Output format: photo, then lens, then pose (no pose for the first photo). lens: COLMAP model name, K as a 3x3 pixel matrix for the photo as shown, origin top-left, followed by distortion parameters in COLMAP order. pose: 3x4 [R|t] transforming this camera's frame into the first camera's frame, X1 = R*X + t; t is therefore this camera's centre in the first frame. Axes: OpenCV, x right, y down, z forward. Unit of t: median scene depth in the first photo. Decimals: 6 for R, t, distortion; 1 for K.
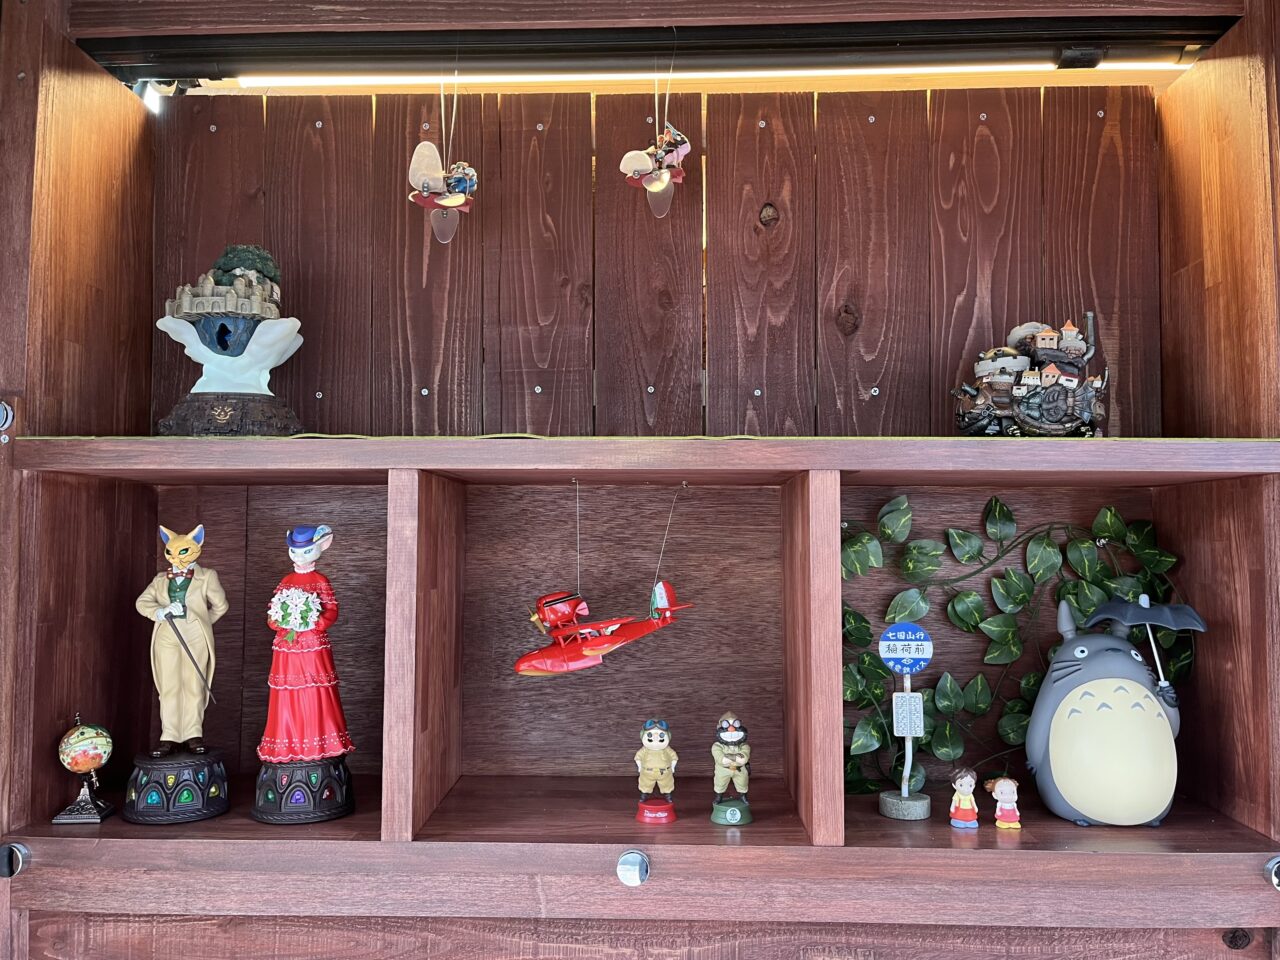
lens RADIAL K [[1093.6, 0, 640.0], [0, 1093.6, 480.0], [0, 0, 1]] dist [0.095702, -0.137865]
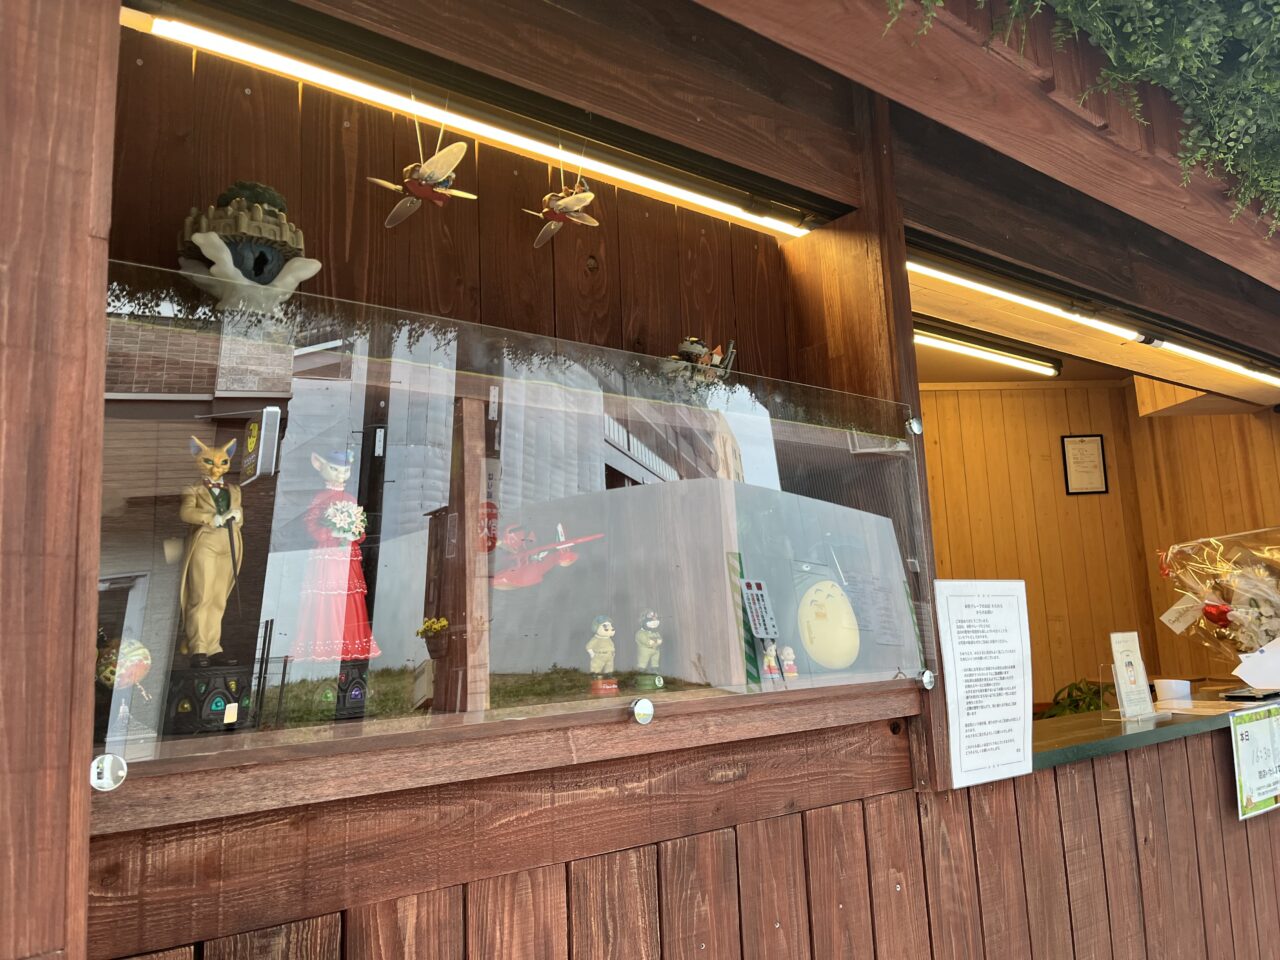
lens RADIAL K [[1093.6, 0, 640.0], [0, 1093.6, 480.0], [0, 0, 1]] dist [0.095702, -0.137865]
pose [[0.717695, 0.073647, 0.692452, -0.884517], [0.017195, 0.992214, -0.123350, 0.222774], [-0.696145, 0.100435, 0.710841, 0.030607]]
